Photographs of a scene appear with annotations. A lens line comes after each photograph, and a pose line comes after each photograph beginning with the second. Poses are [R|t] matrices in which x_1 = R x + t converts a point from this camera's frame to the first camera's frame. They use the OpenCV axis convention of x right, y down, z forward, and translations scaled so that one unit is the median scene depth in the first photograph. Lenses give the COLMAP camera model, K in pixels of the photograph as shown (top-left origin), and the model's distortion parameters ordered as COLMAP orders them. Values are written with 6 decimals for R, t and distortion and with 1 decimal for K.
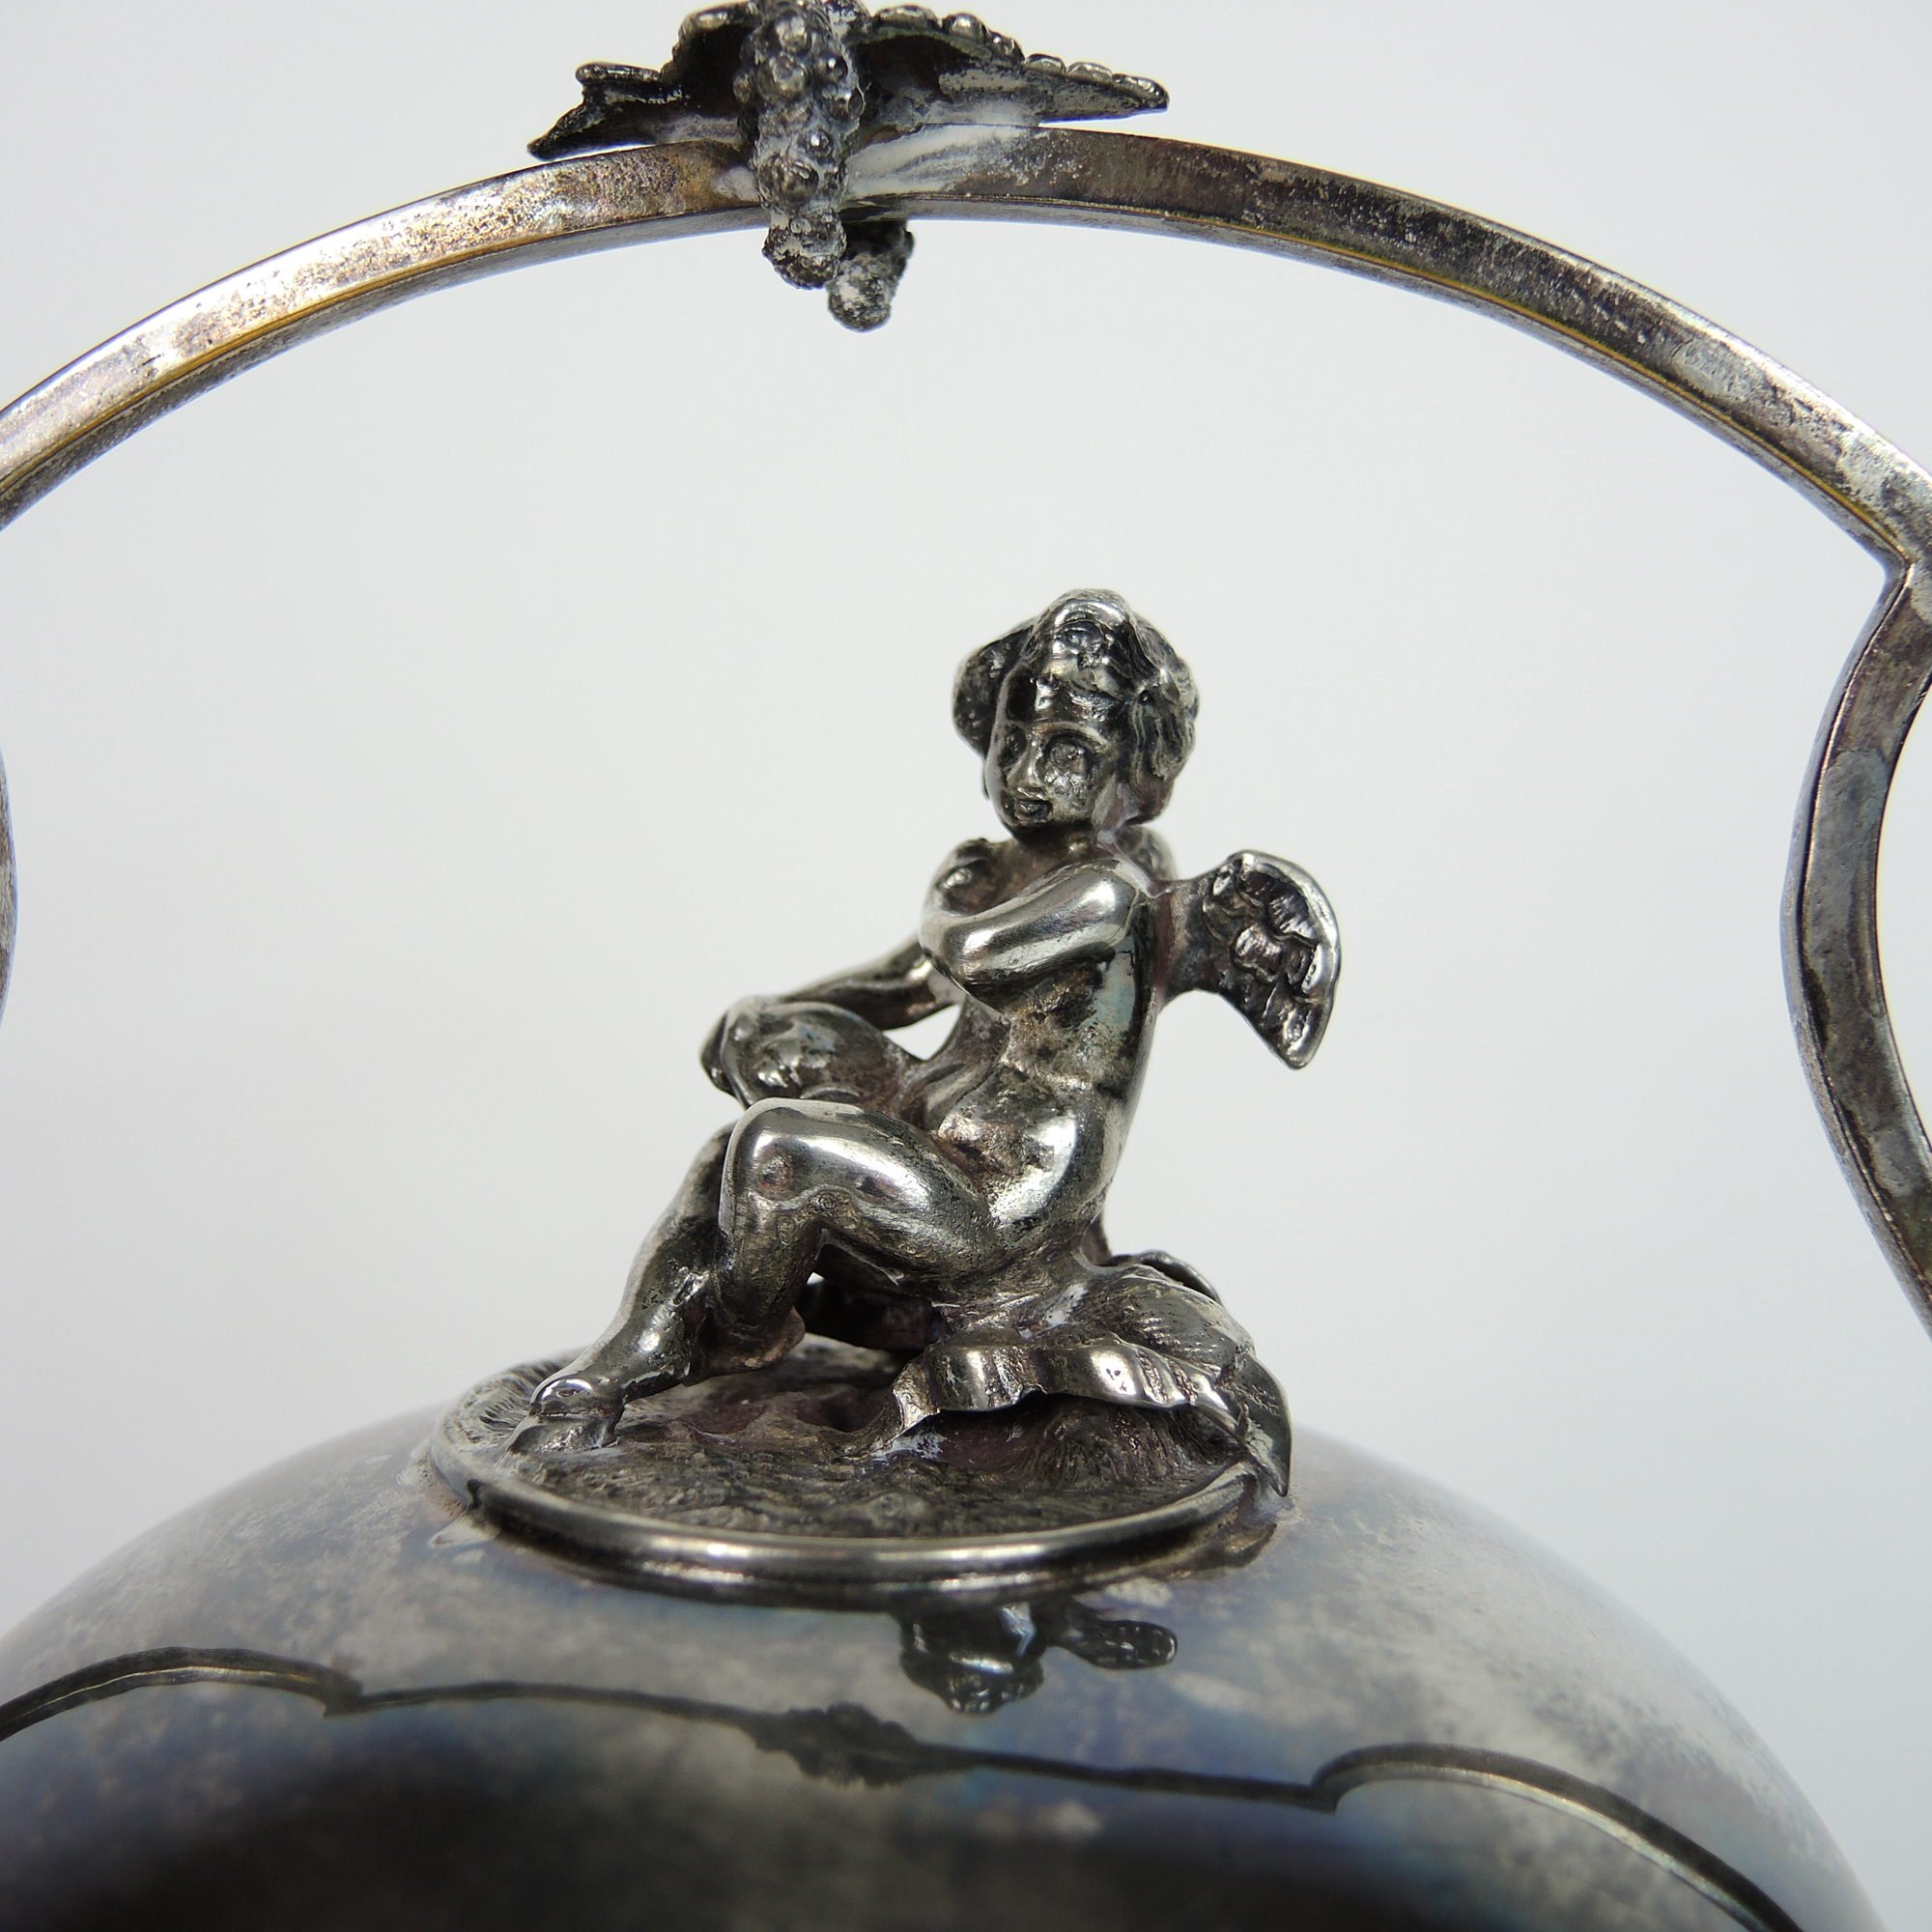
lens RADIAL K [[2300.4, 0, 966.0], [0, 2300.4, 966.0], [0, 0, 1]] dist [-0.037143, -0.026726]
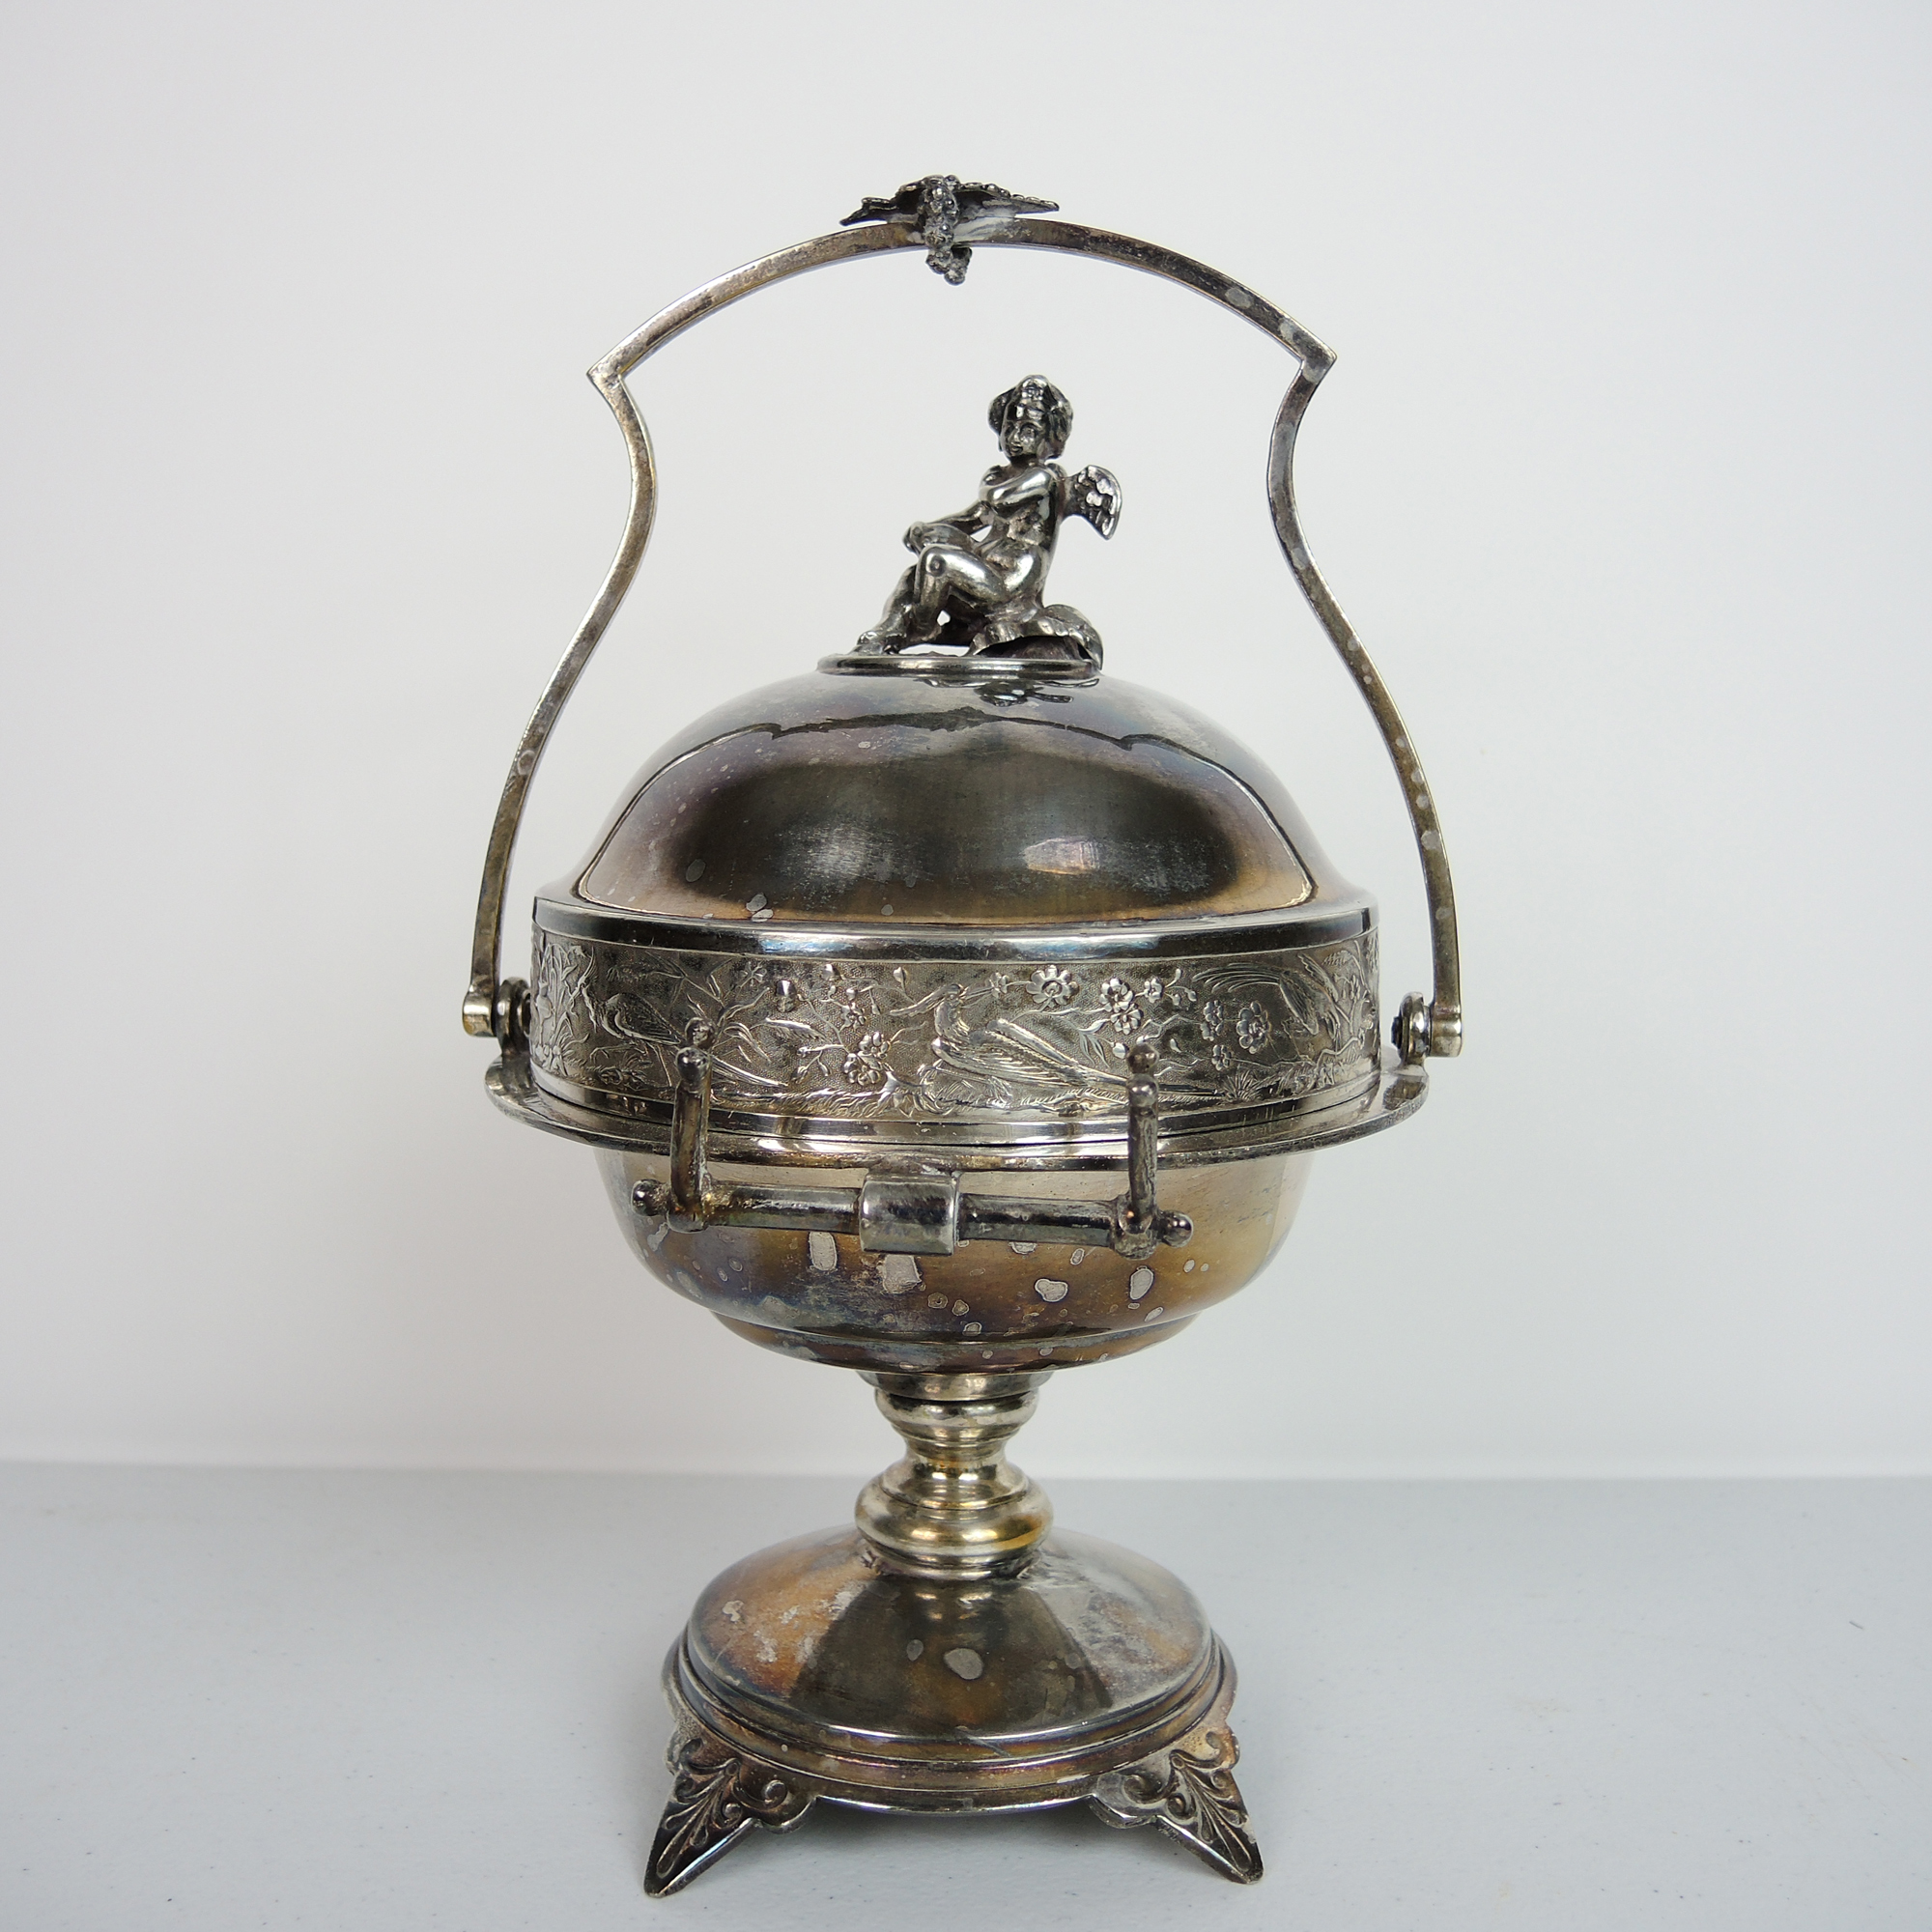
lens RADIAL K [[2249.0, 0, 966.0], [0, 2249.0, 966.0], [0, 0, 1]] dist [-0.009811, -0.010845]
pose [[0.999853, -0.014223, 0.009555, -0.074045], [0.013599, 0.997955, 0.062461, 0.416597], [-0.010423, -0.062322, 0.998002, -1.948053]]
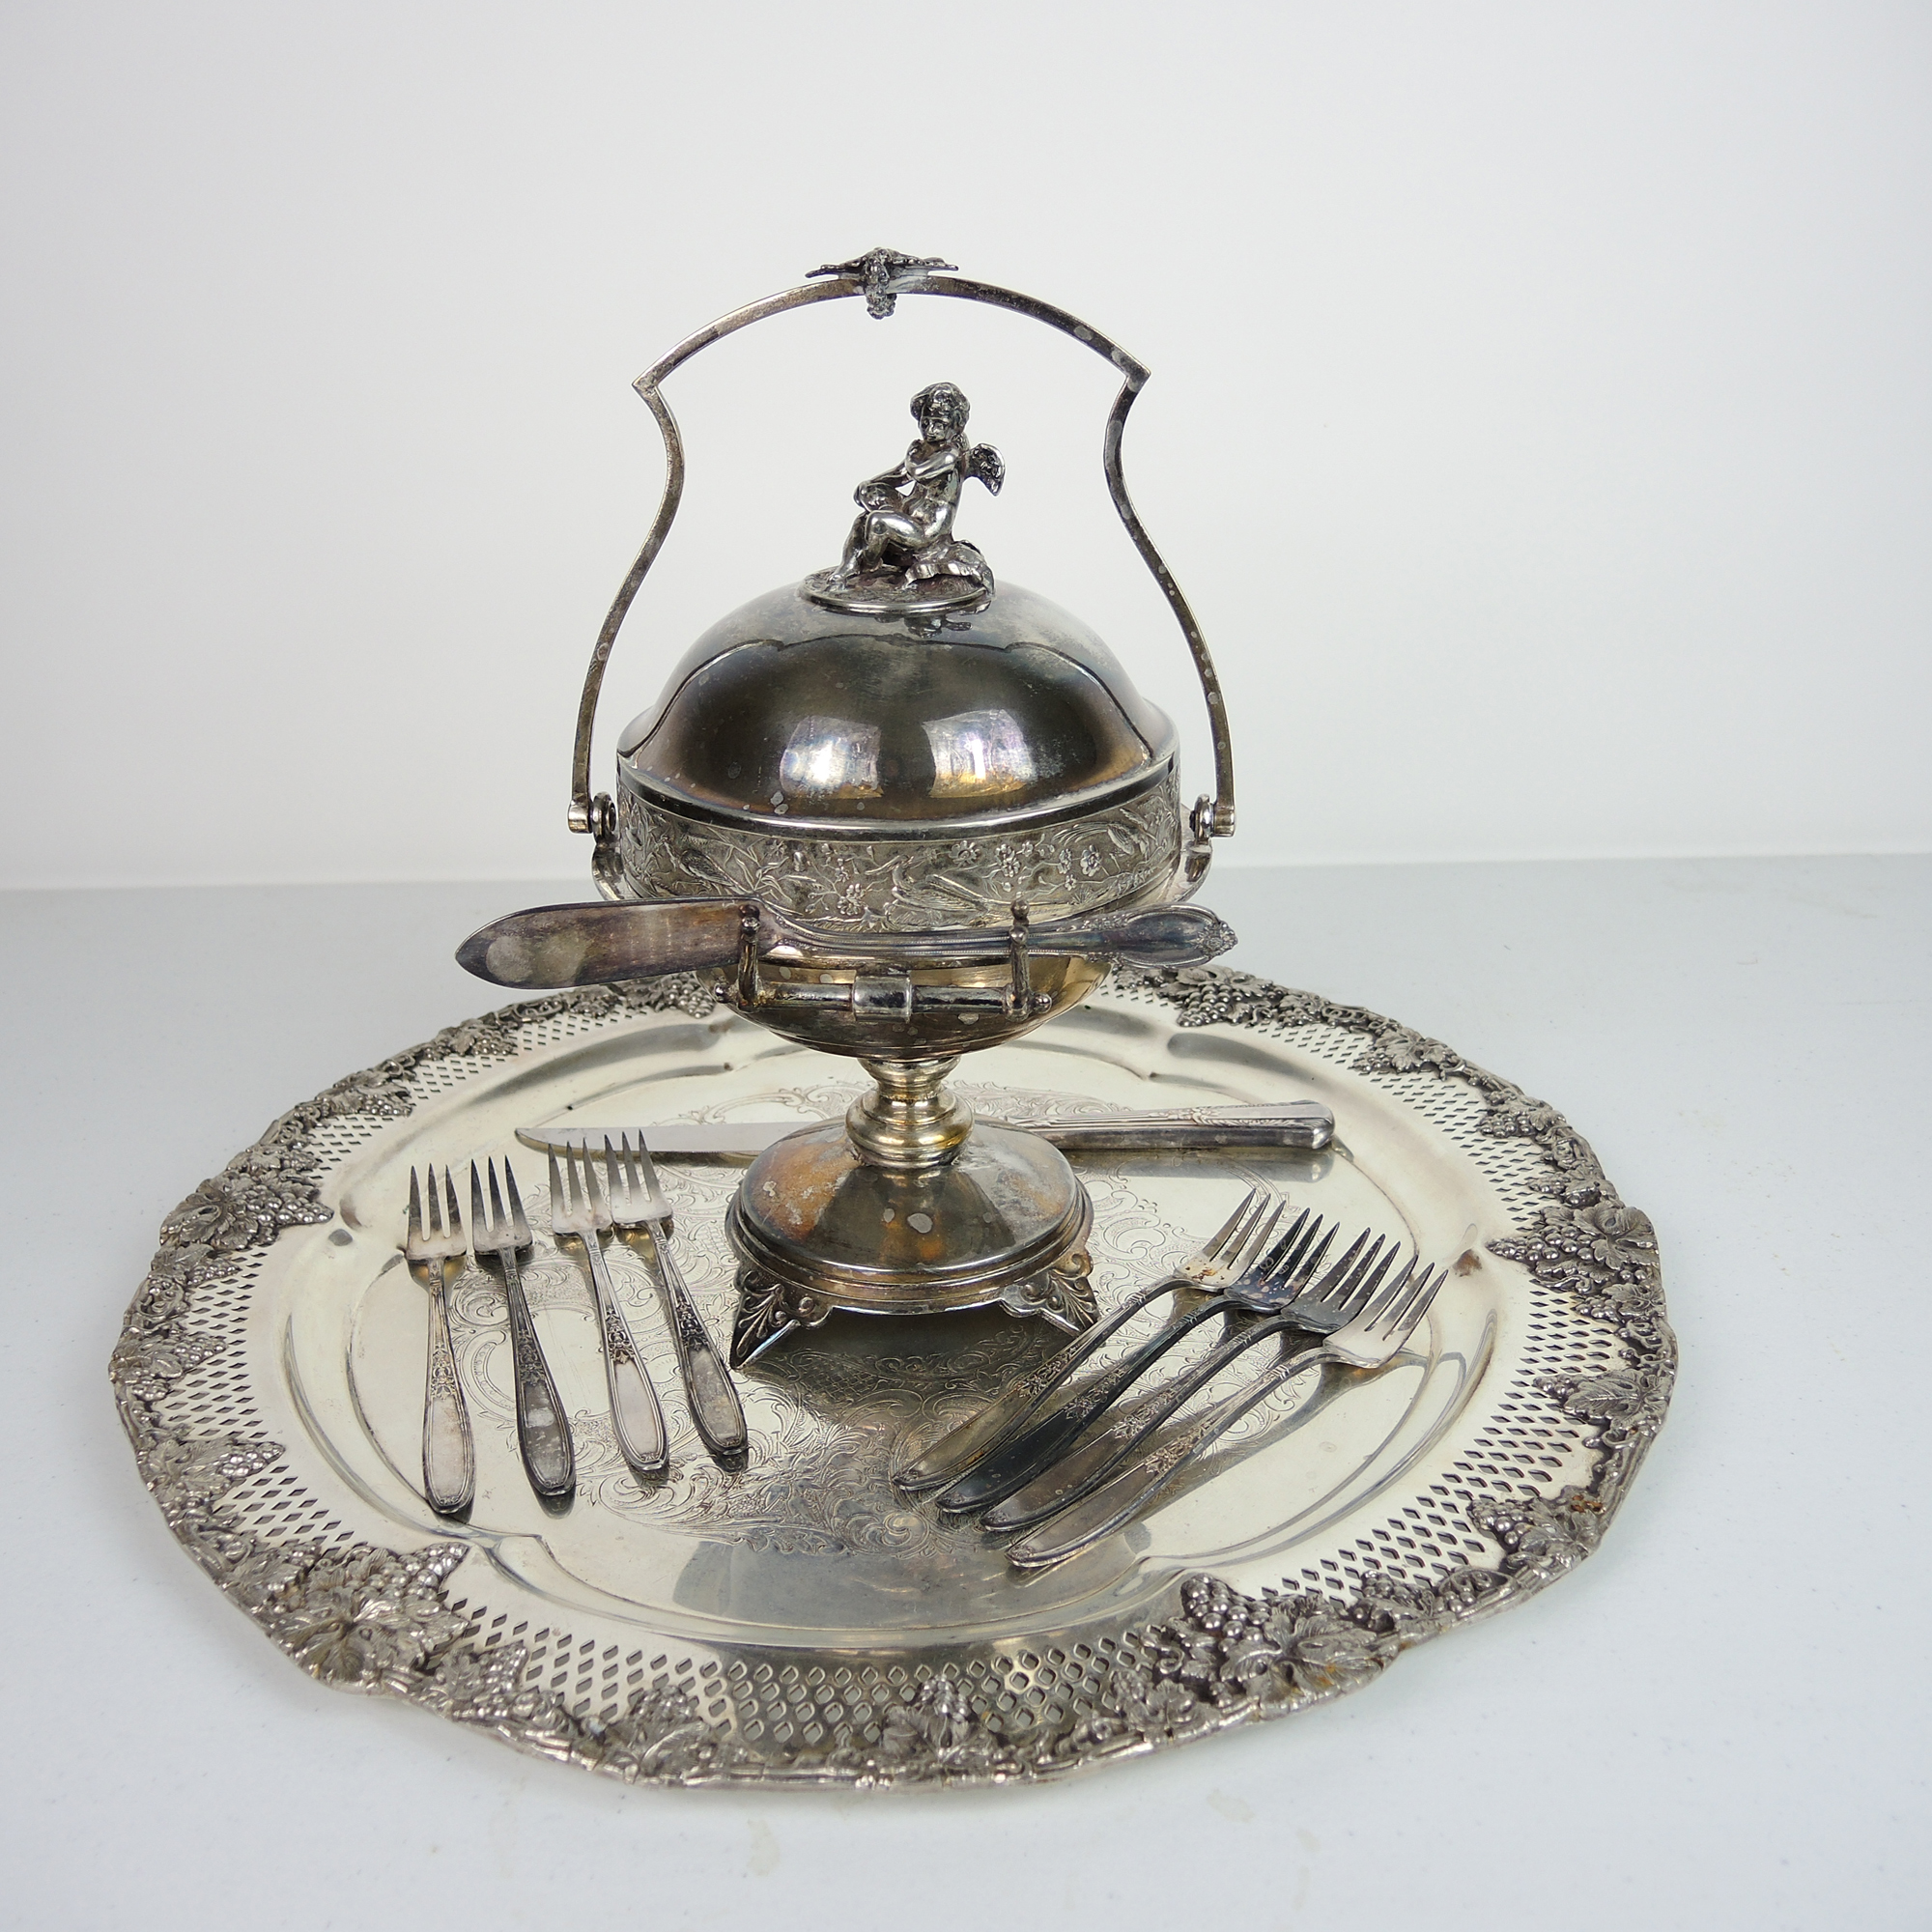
lens RADIAL K [[2249.0, 0, 966.0], [0, 2249.0, 966.0], [0, 0, 1]] dist [-0.009811, -0.010845]
pose [[0.998099, -0.049922, 0.036148, -0.108016], [0.035008, 0.941872, 0.334142, -0.543146], [-0.050728, -0.332241, 0.941829, -3.302035]]
